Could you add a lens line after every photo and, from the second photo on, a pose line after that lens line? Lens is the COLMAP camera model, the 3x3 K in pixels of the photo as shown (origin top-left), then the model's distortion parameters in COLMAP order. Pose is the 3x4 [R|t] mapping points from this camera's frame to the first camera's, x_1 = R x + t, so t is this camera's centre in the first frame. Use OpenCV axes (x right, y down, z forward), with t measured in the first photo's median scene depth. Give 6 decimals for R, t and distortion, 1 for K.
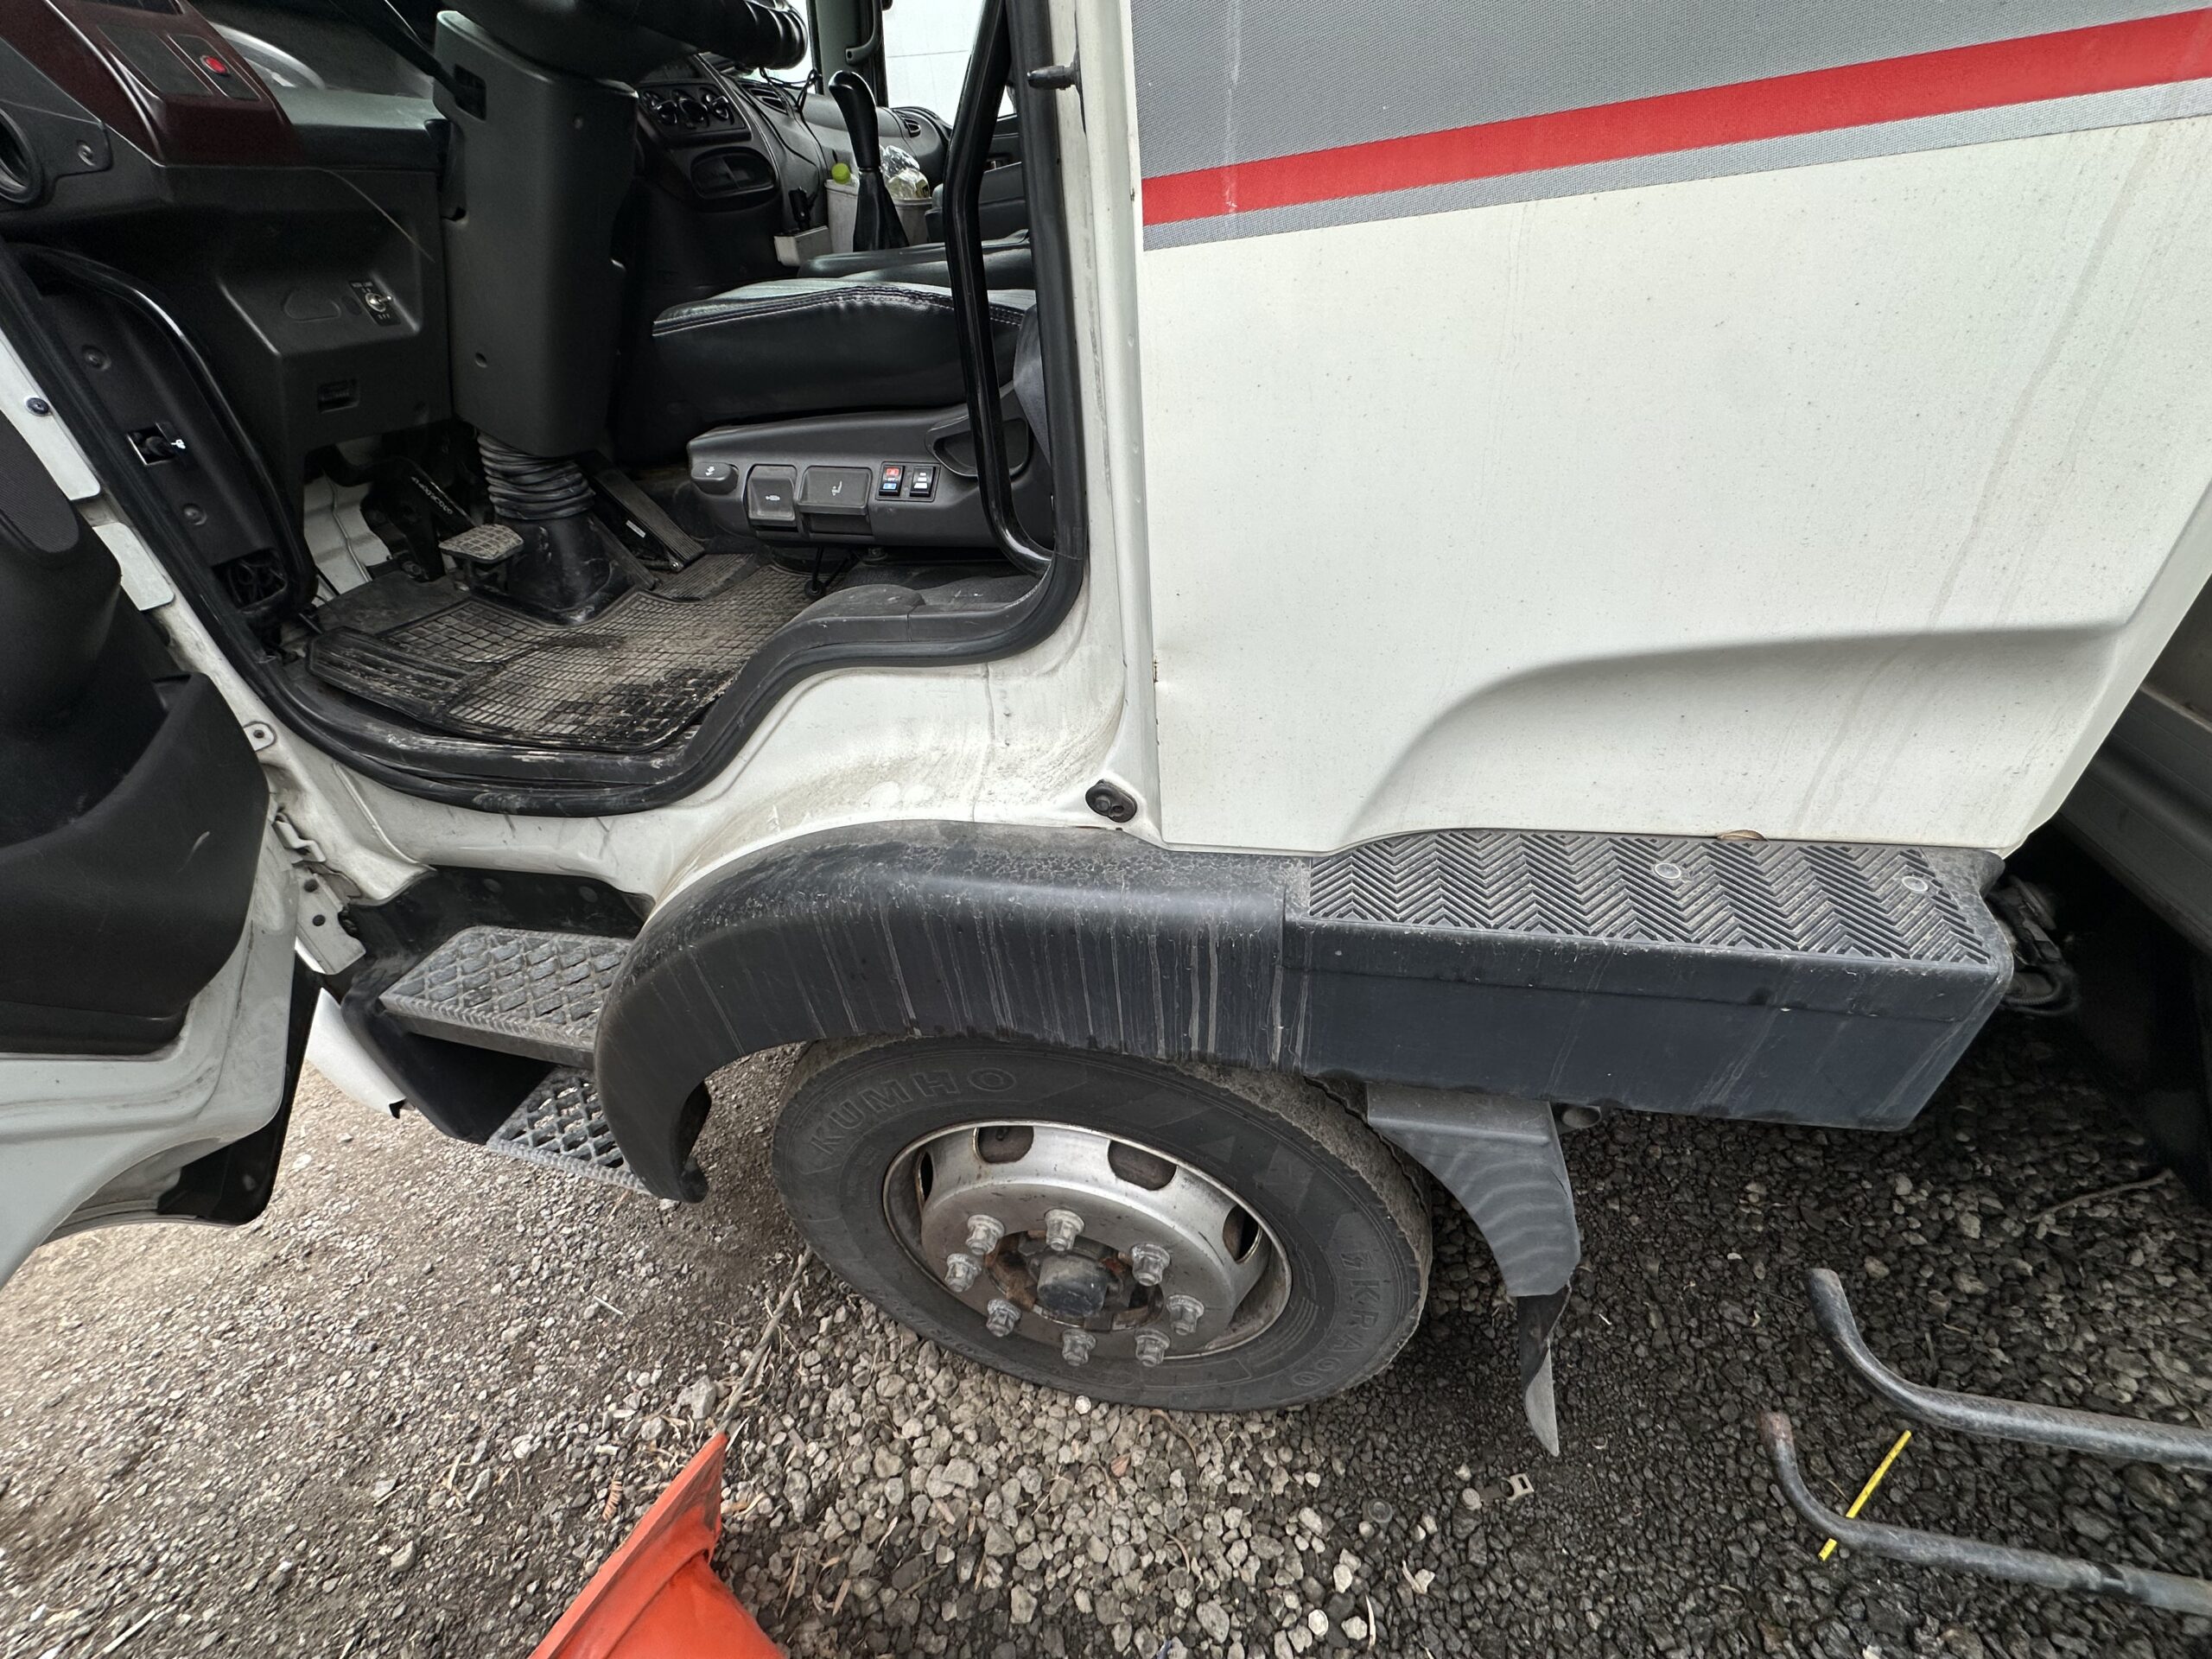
lens RADIAL K [[881.6, 0, 1104.0], [0, 881.6, 822.8], [0, 0, 1]] dist [-0.006505, 0.001180]
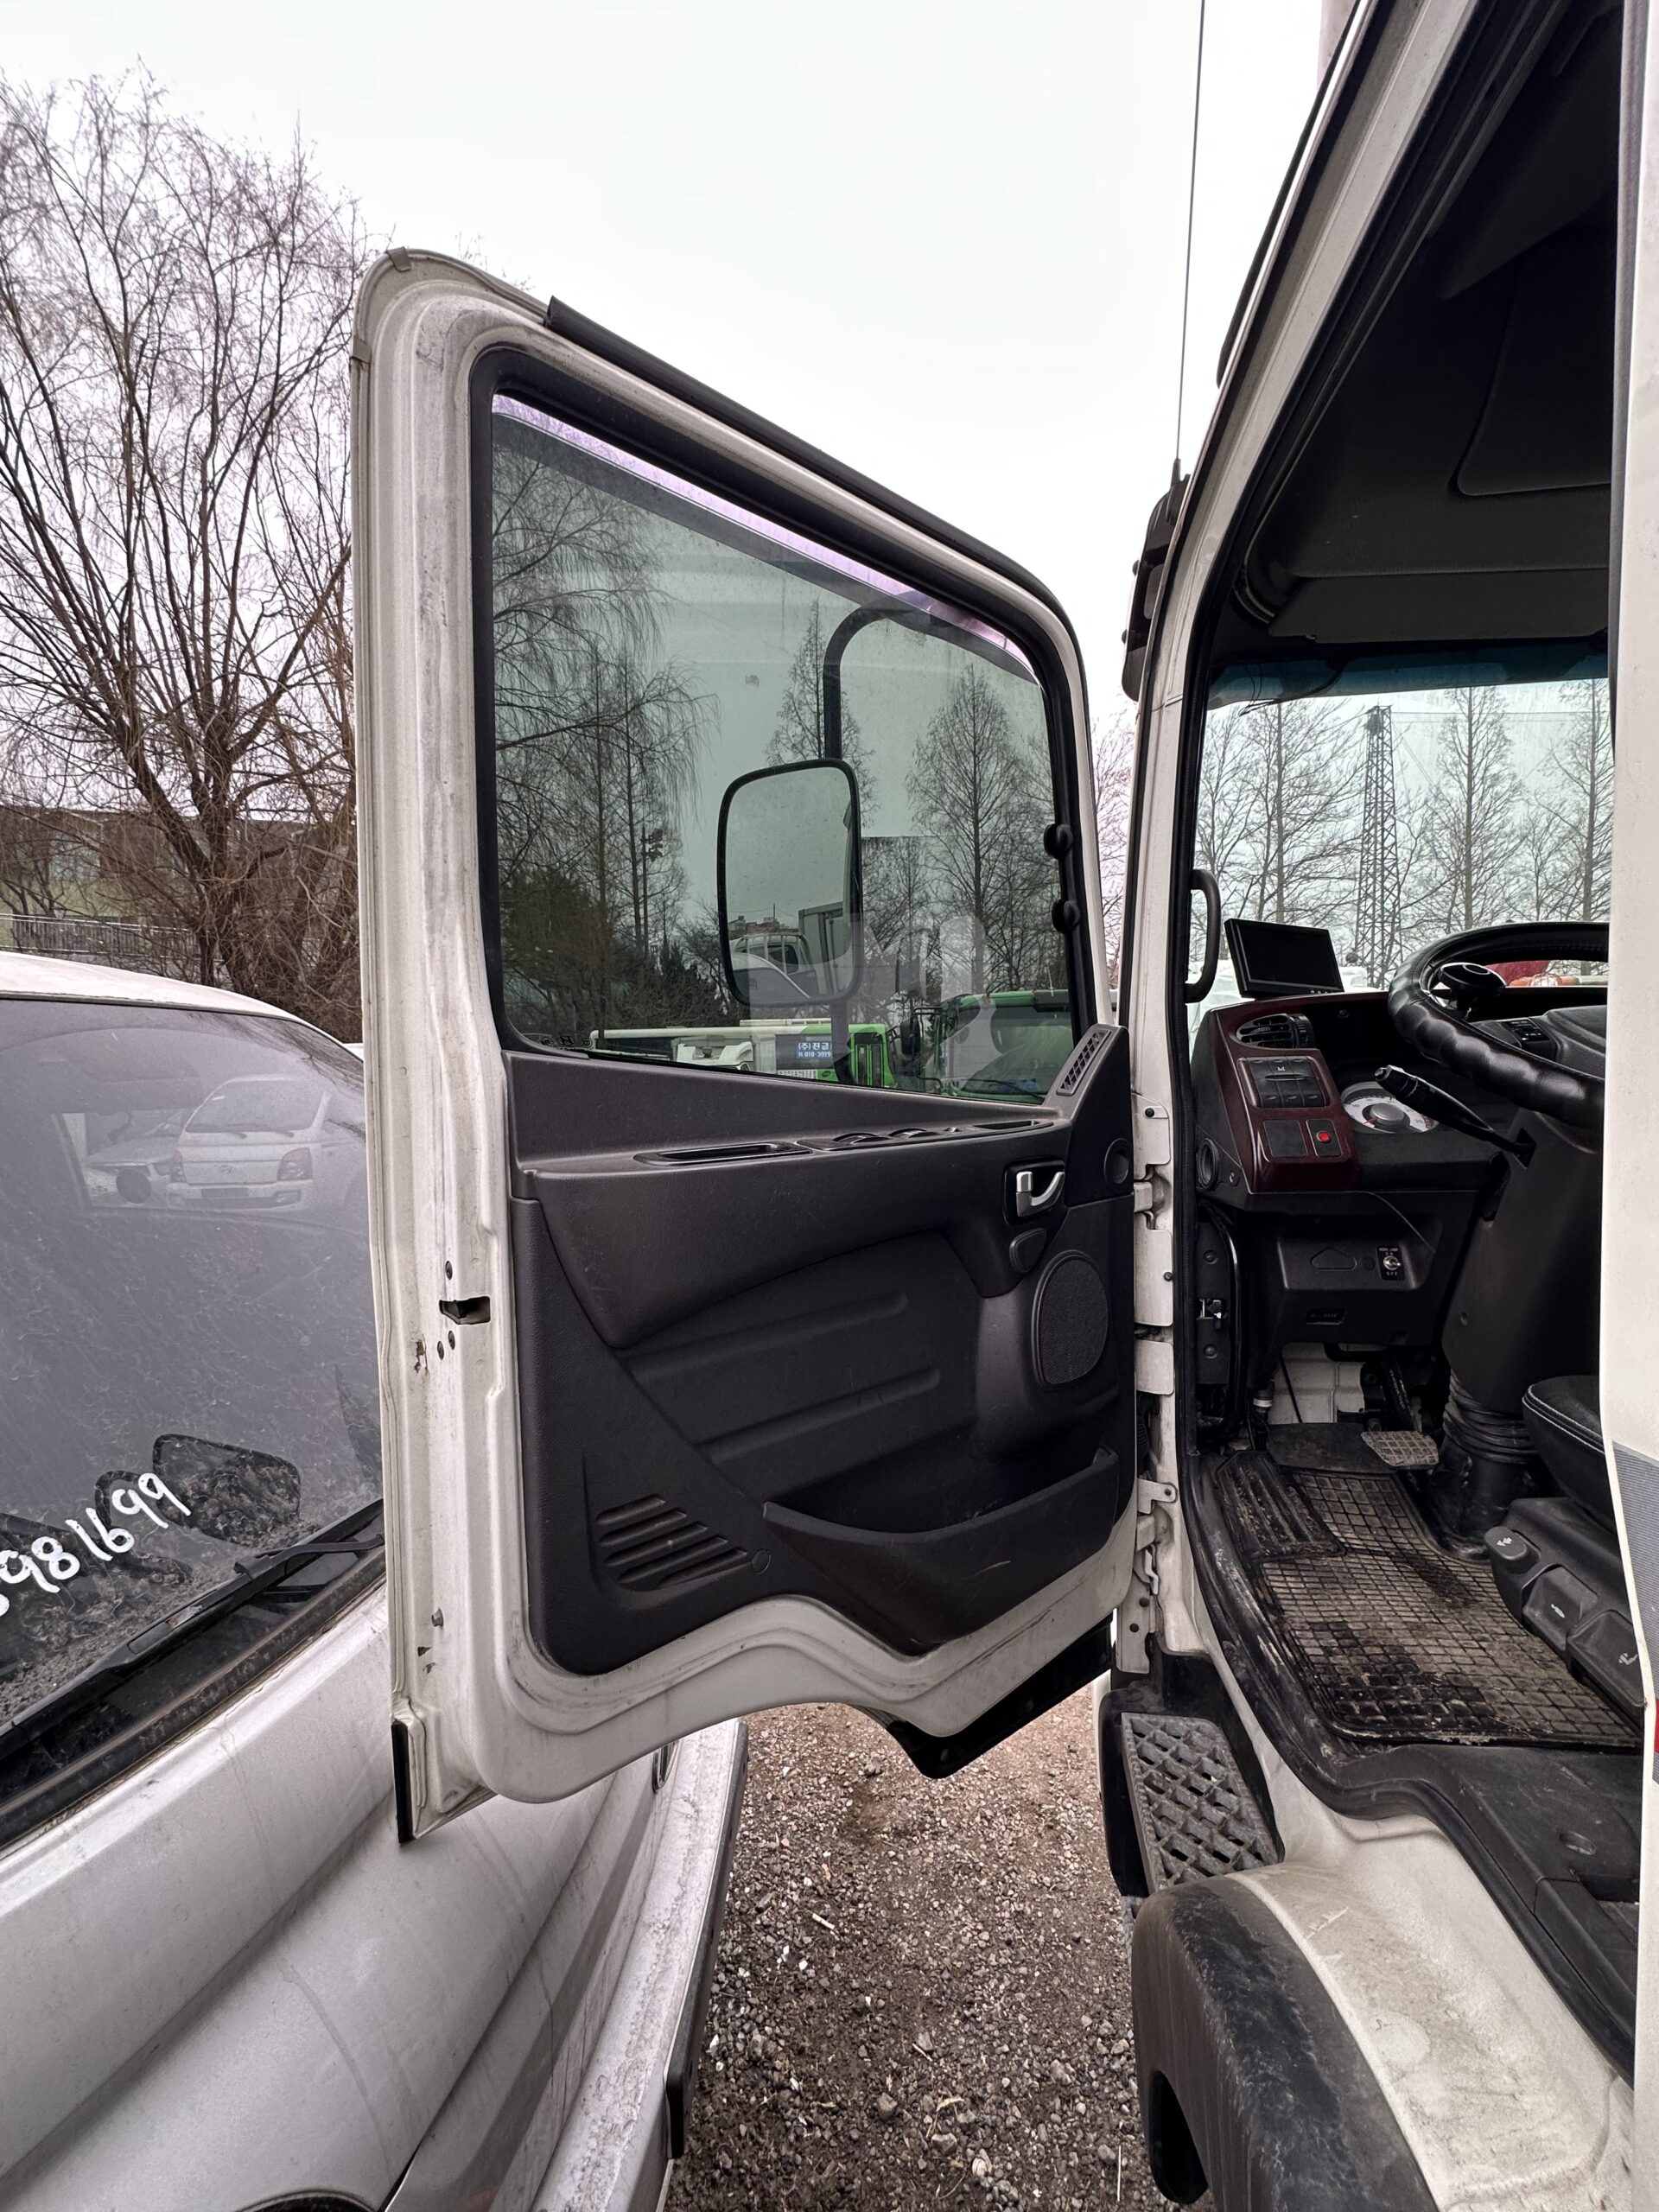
lens RADIAL K [[881.6, 0, 832.9], [0, 881.6, 1103.5], [0, 0, 1]] dist [-0.006505, 0.001180]
pose [[0.097389, 0.100445, -0.990165, 0.261991], [-0.548557, 0.835546, 0.030806, -0.328030], [0.830422, 0.540161, 0.136473, 0.040152]]
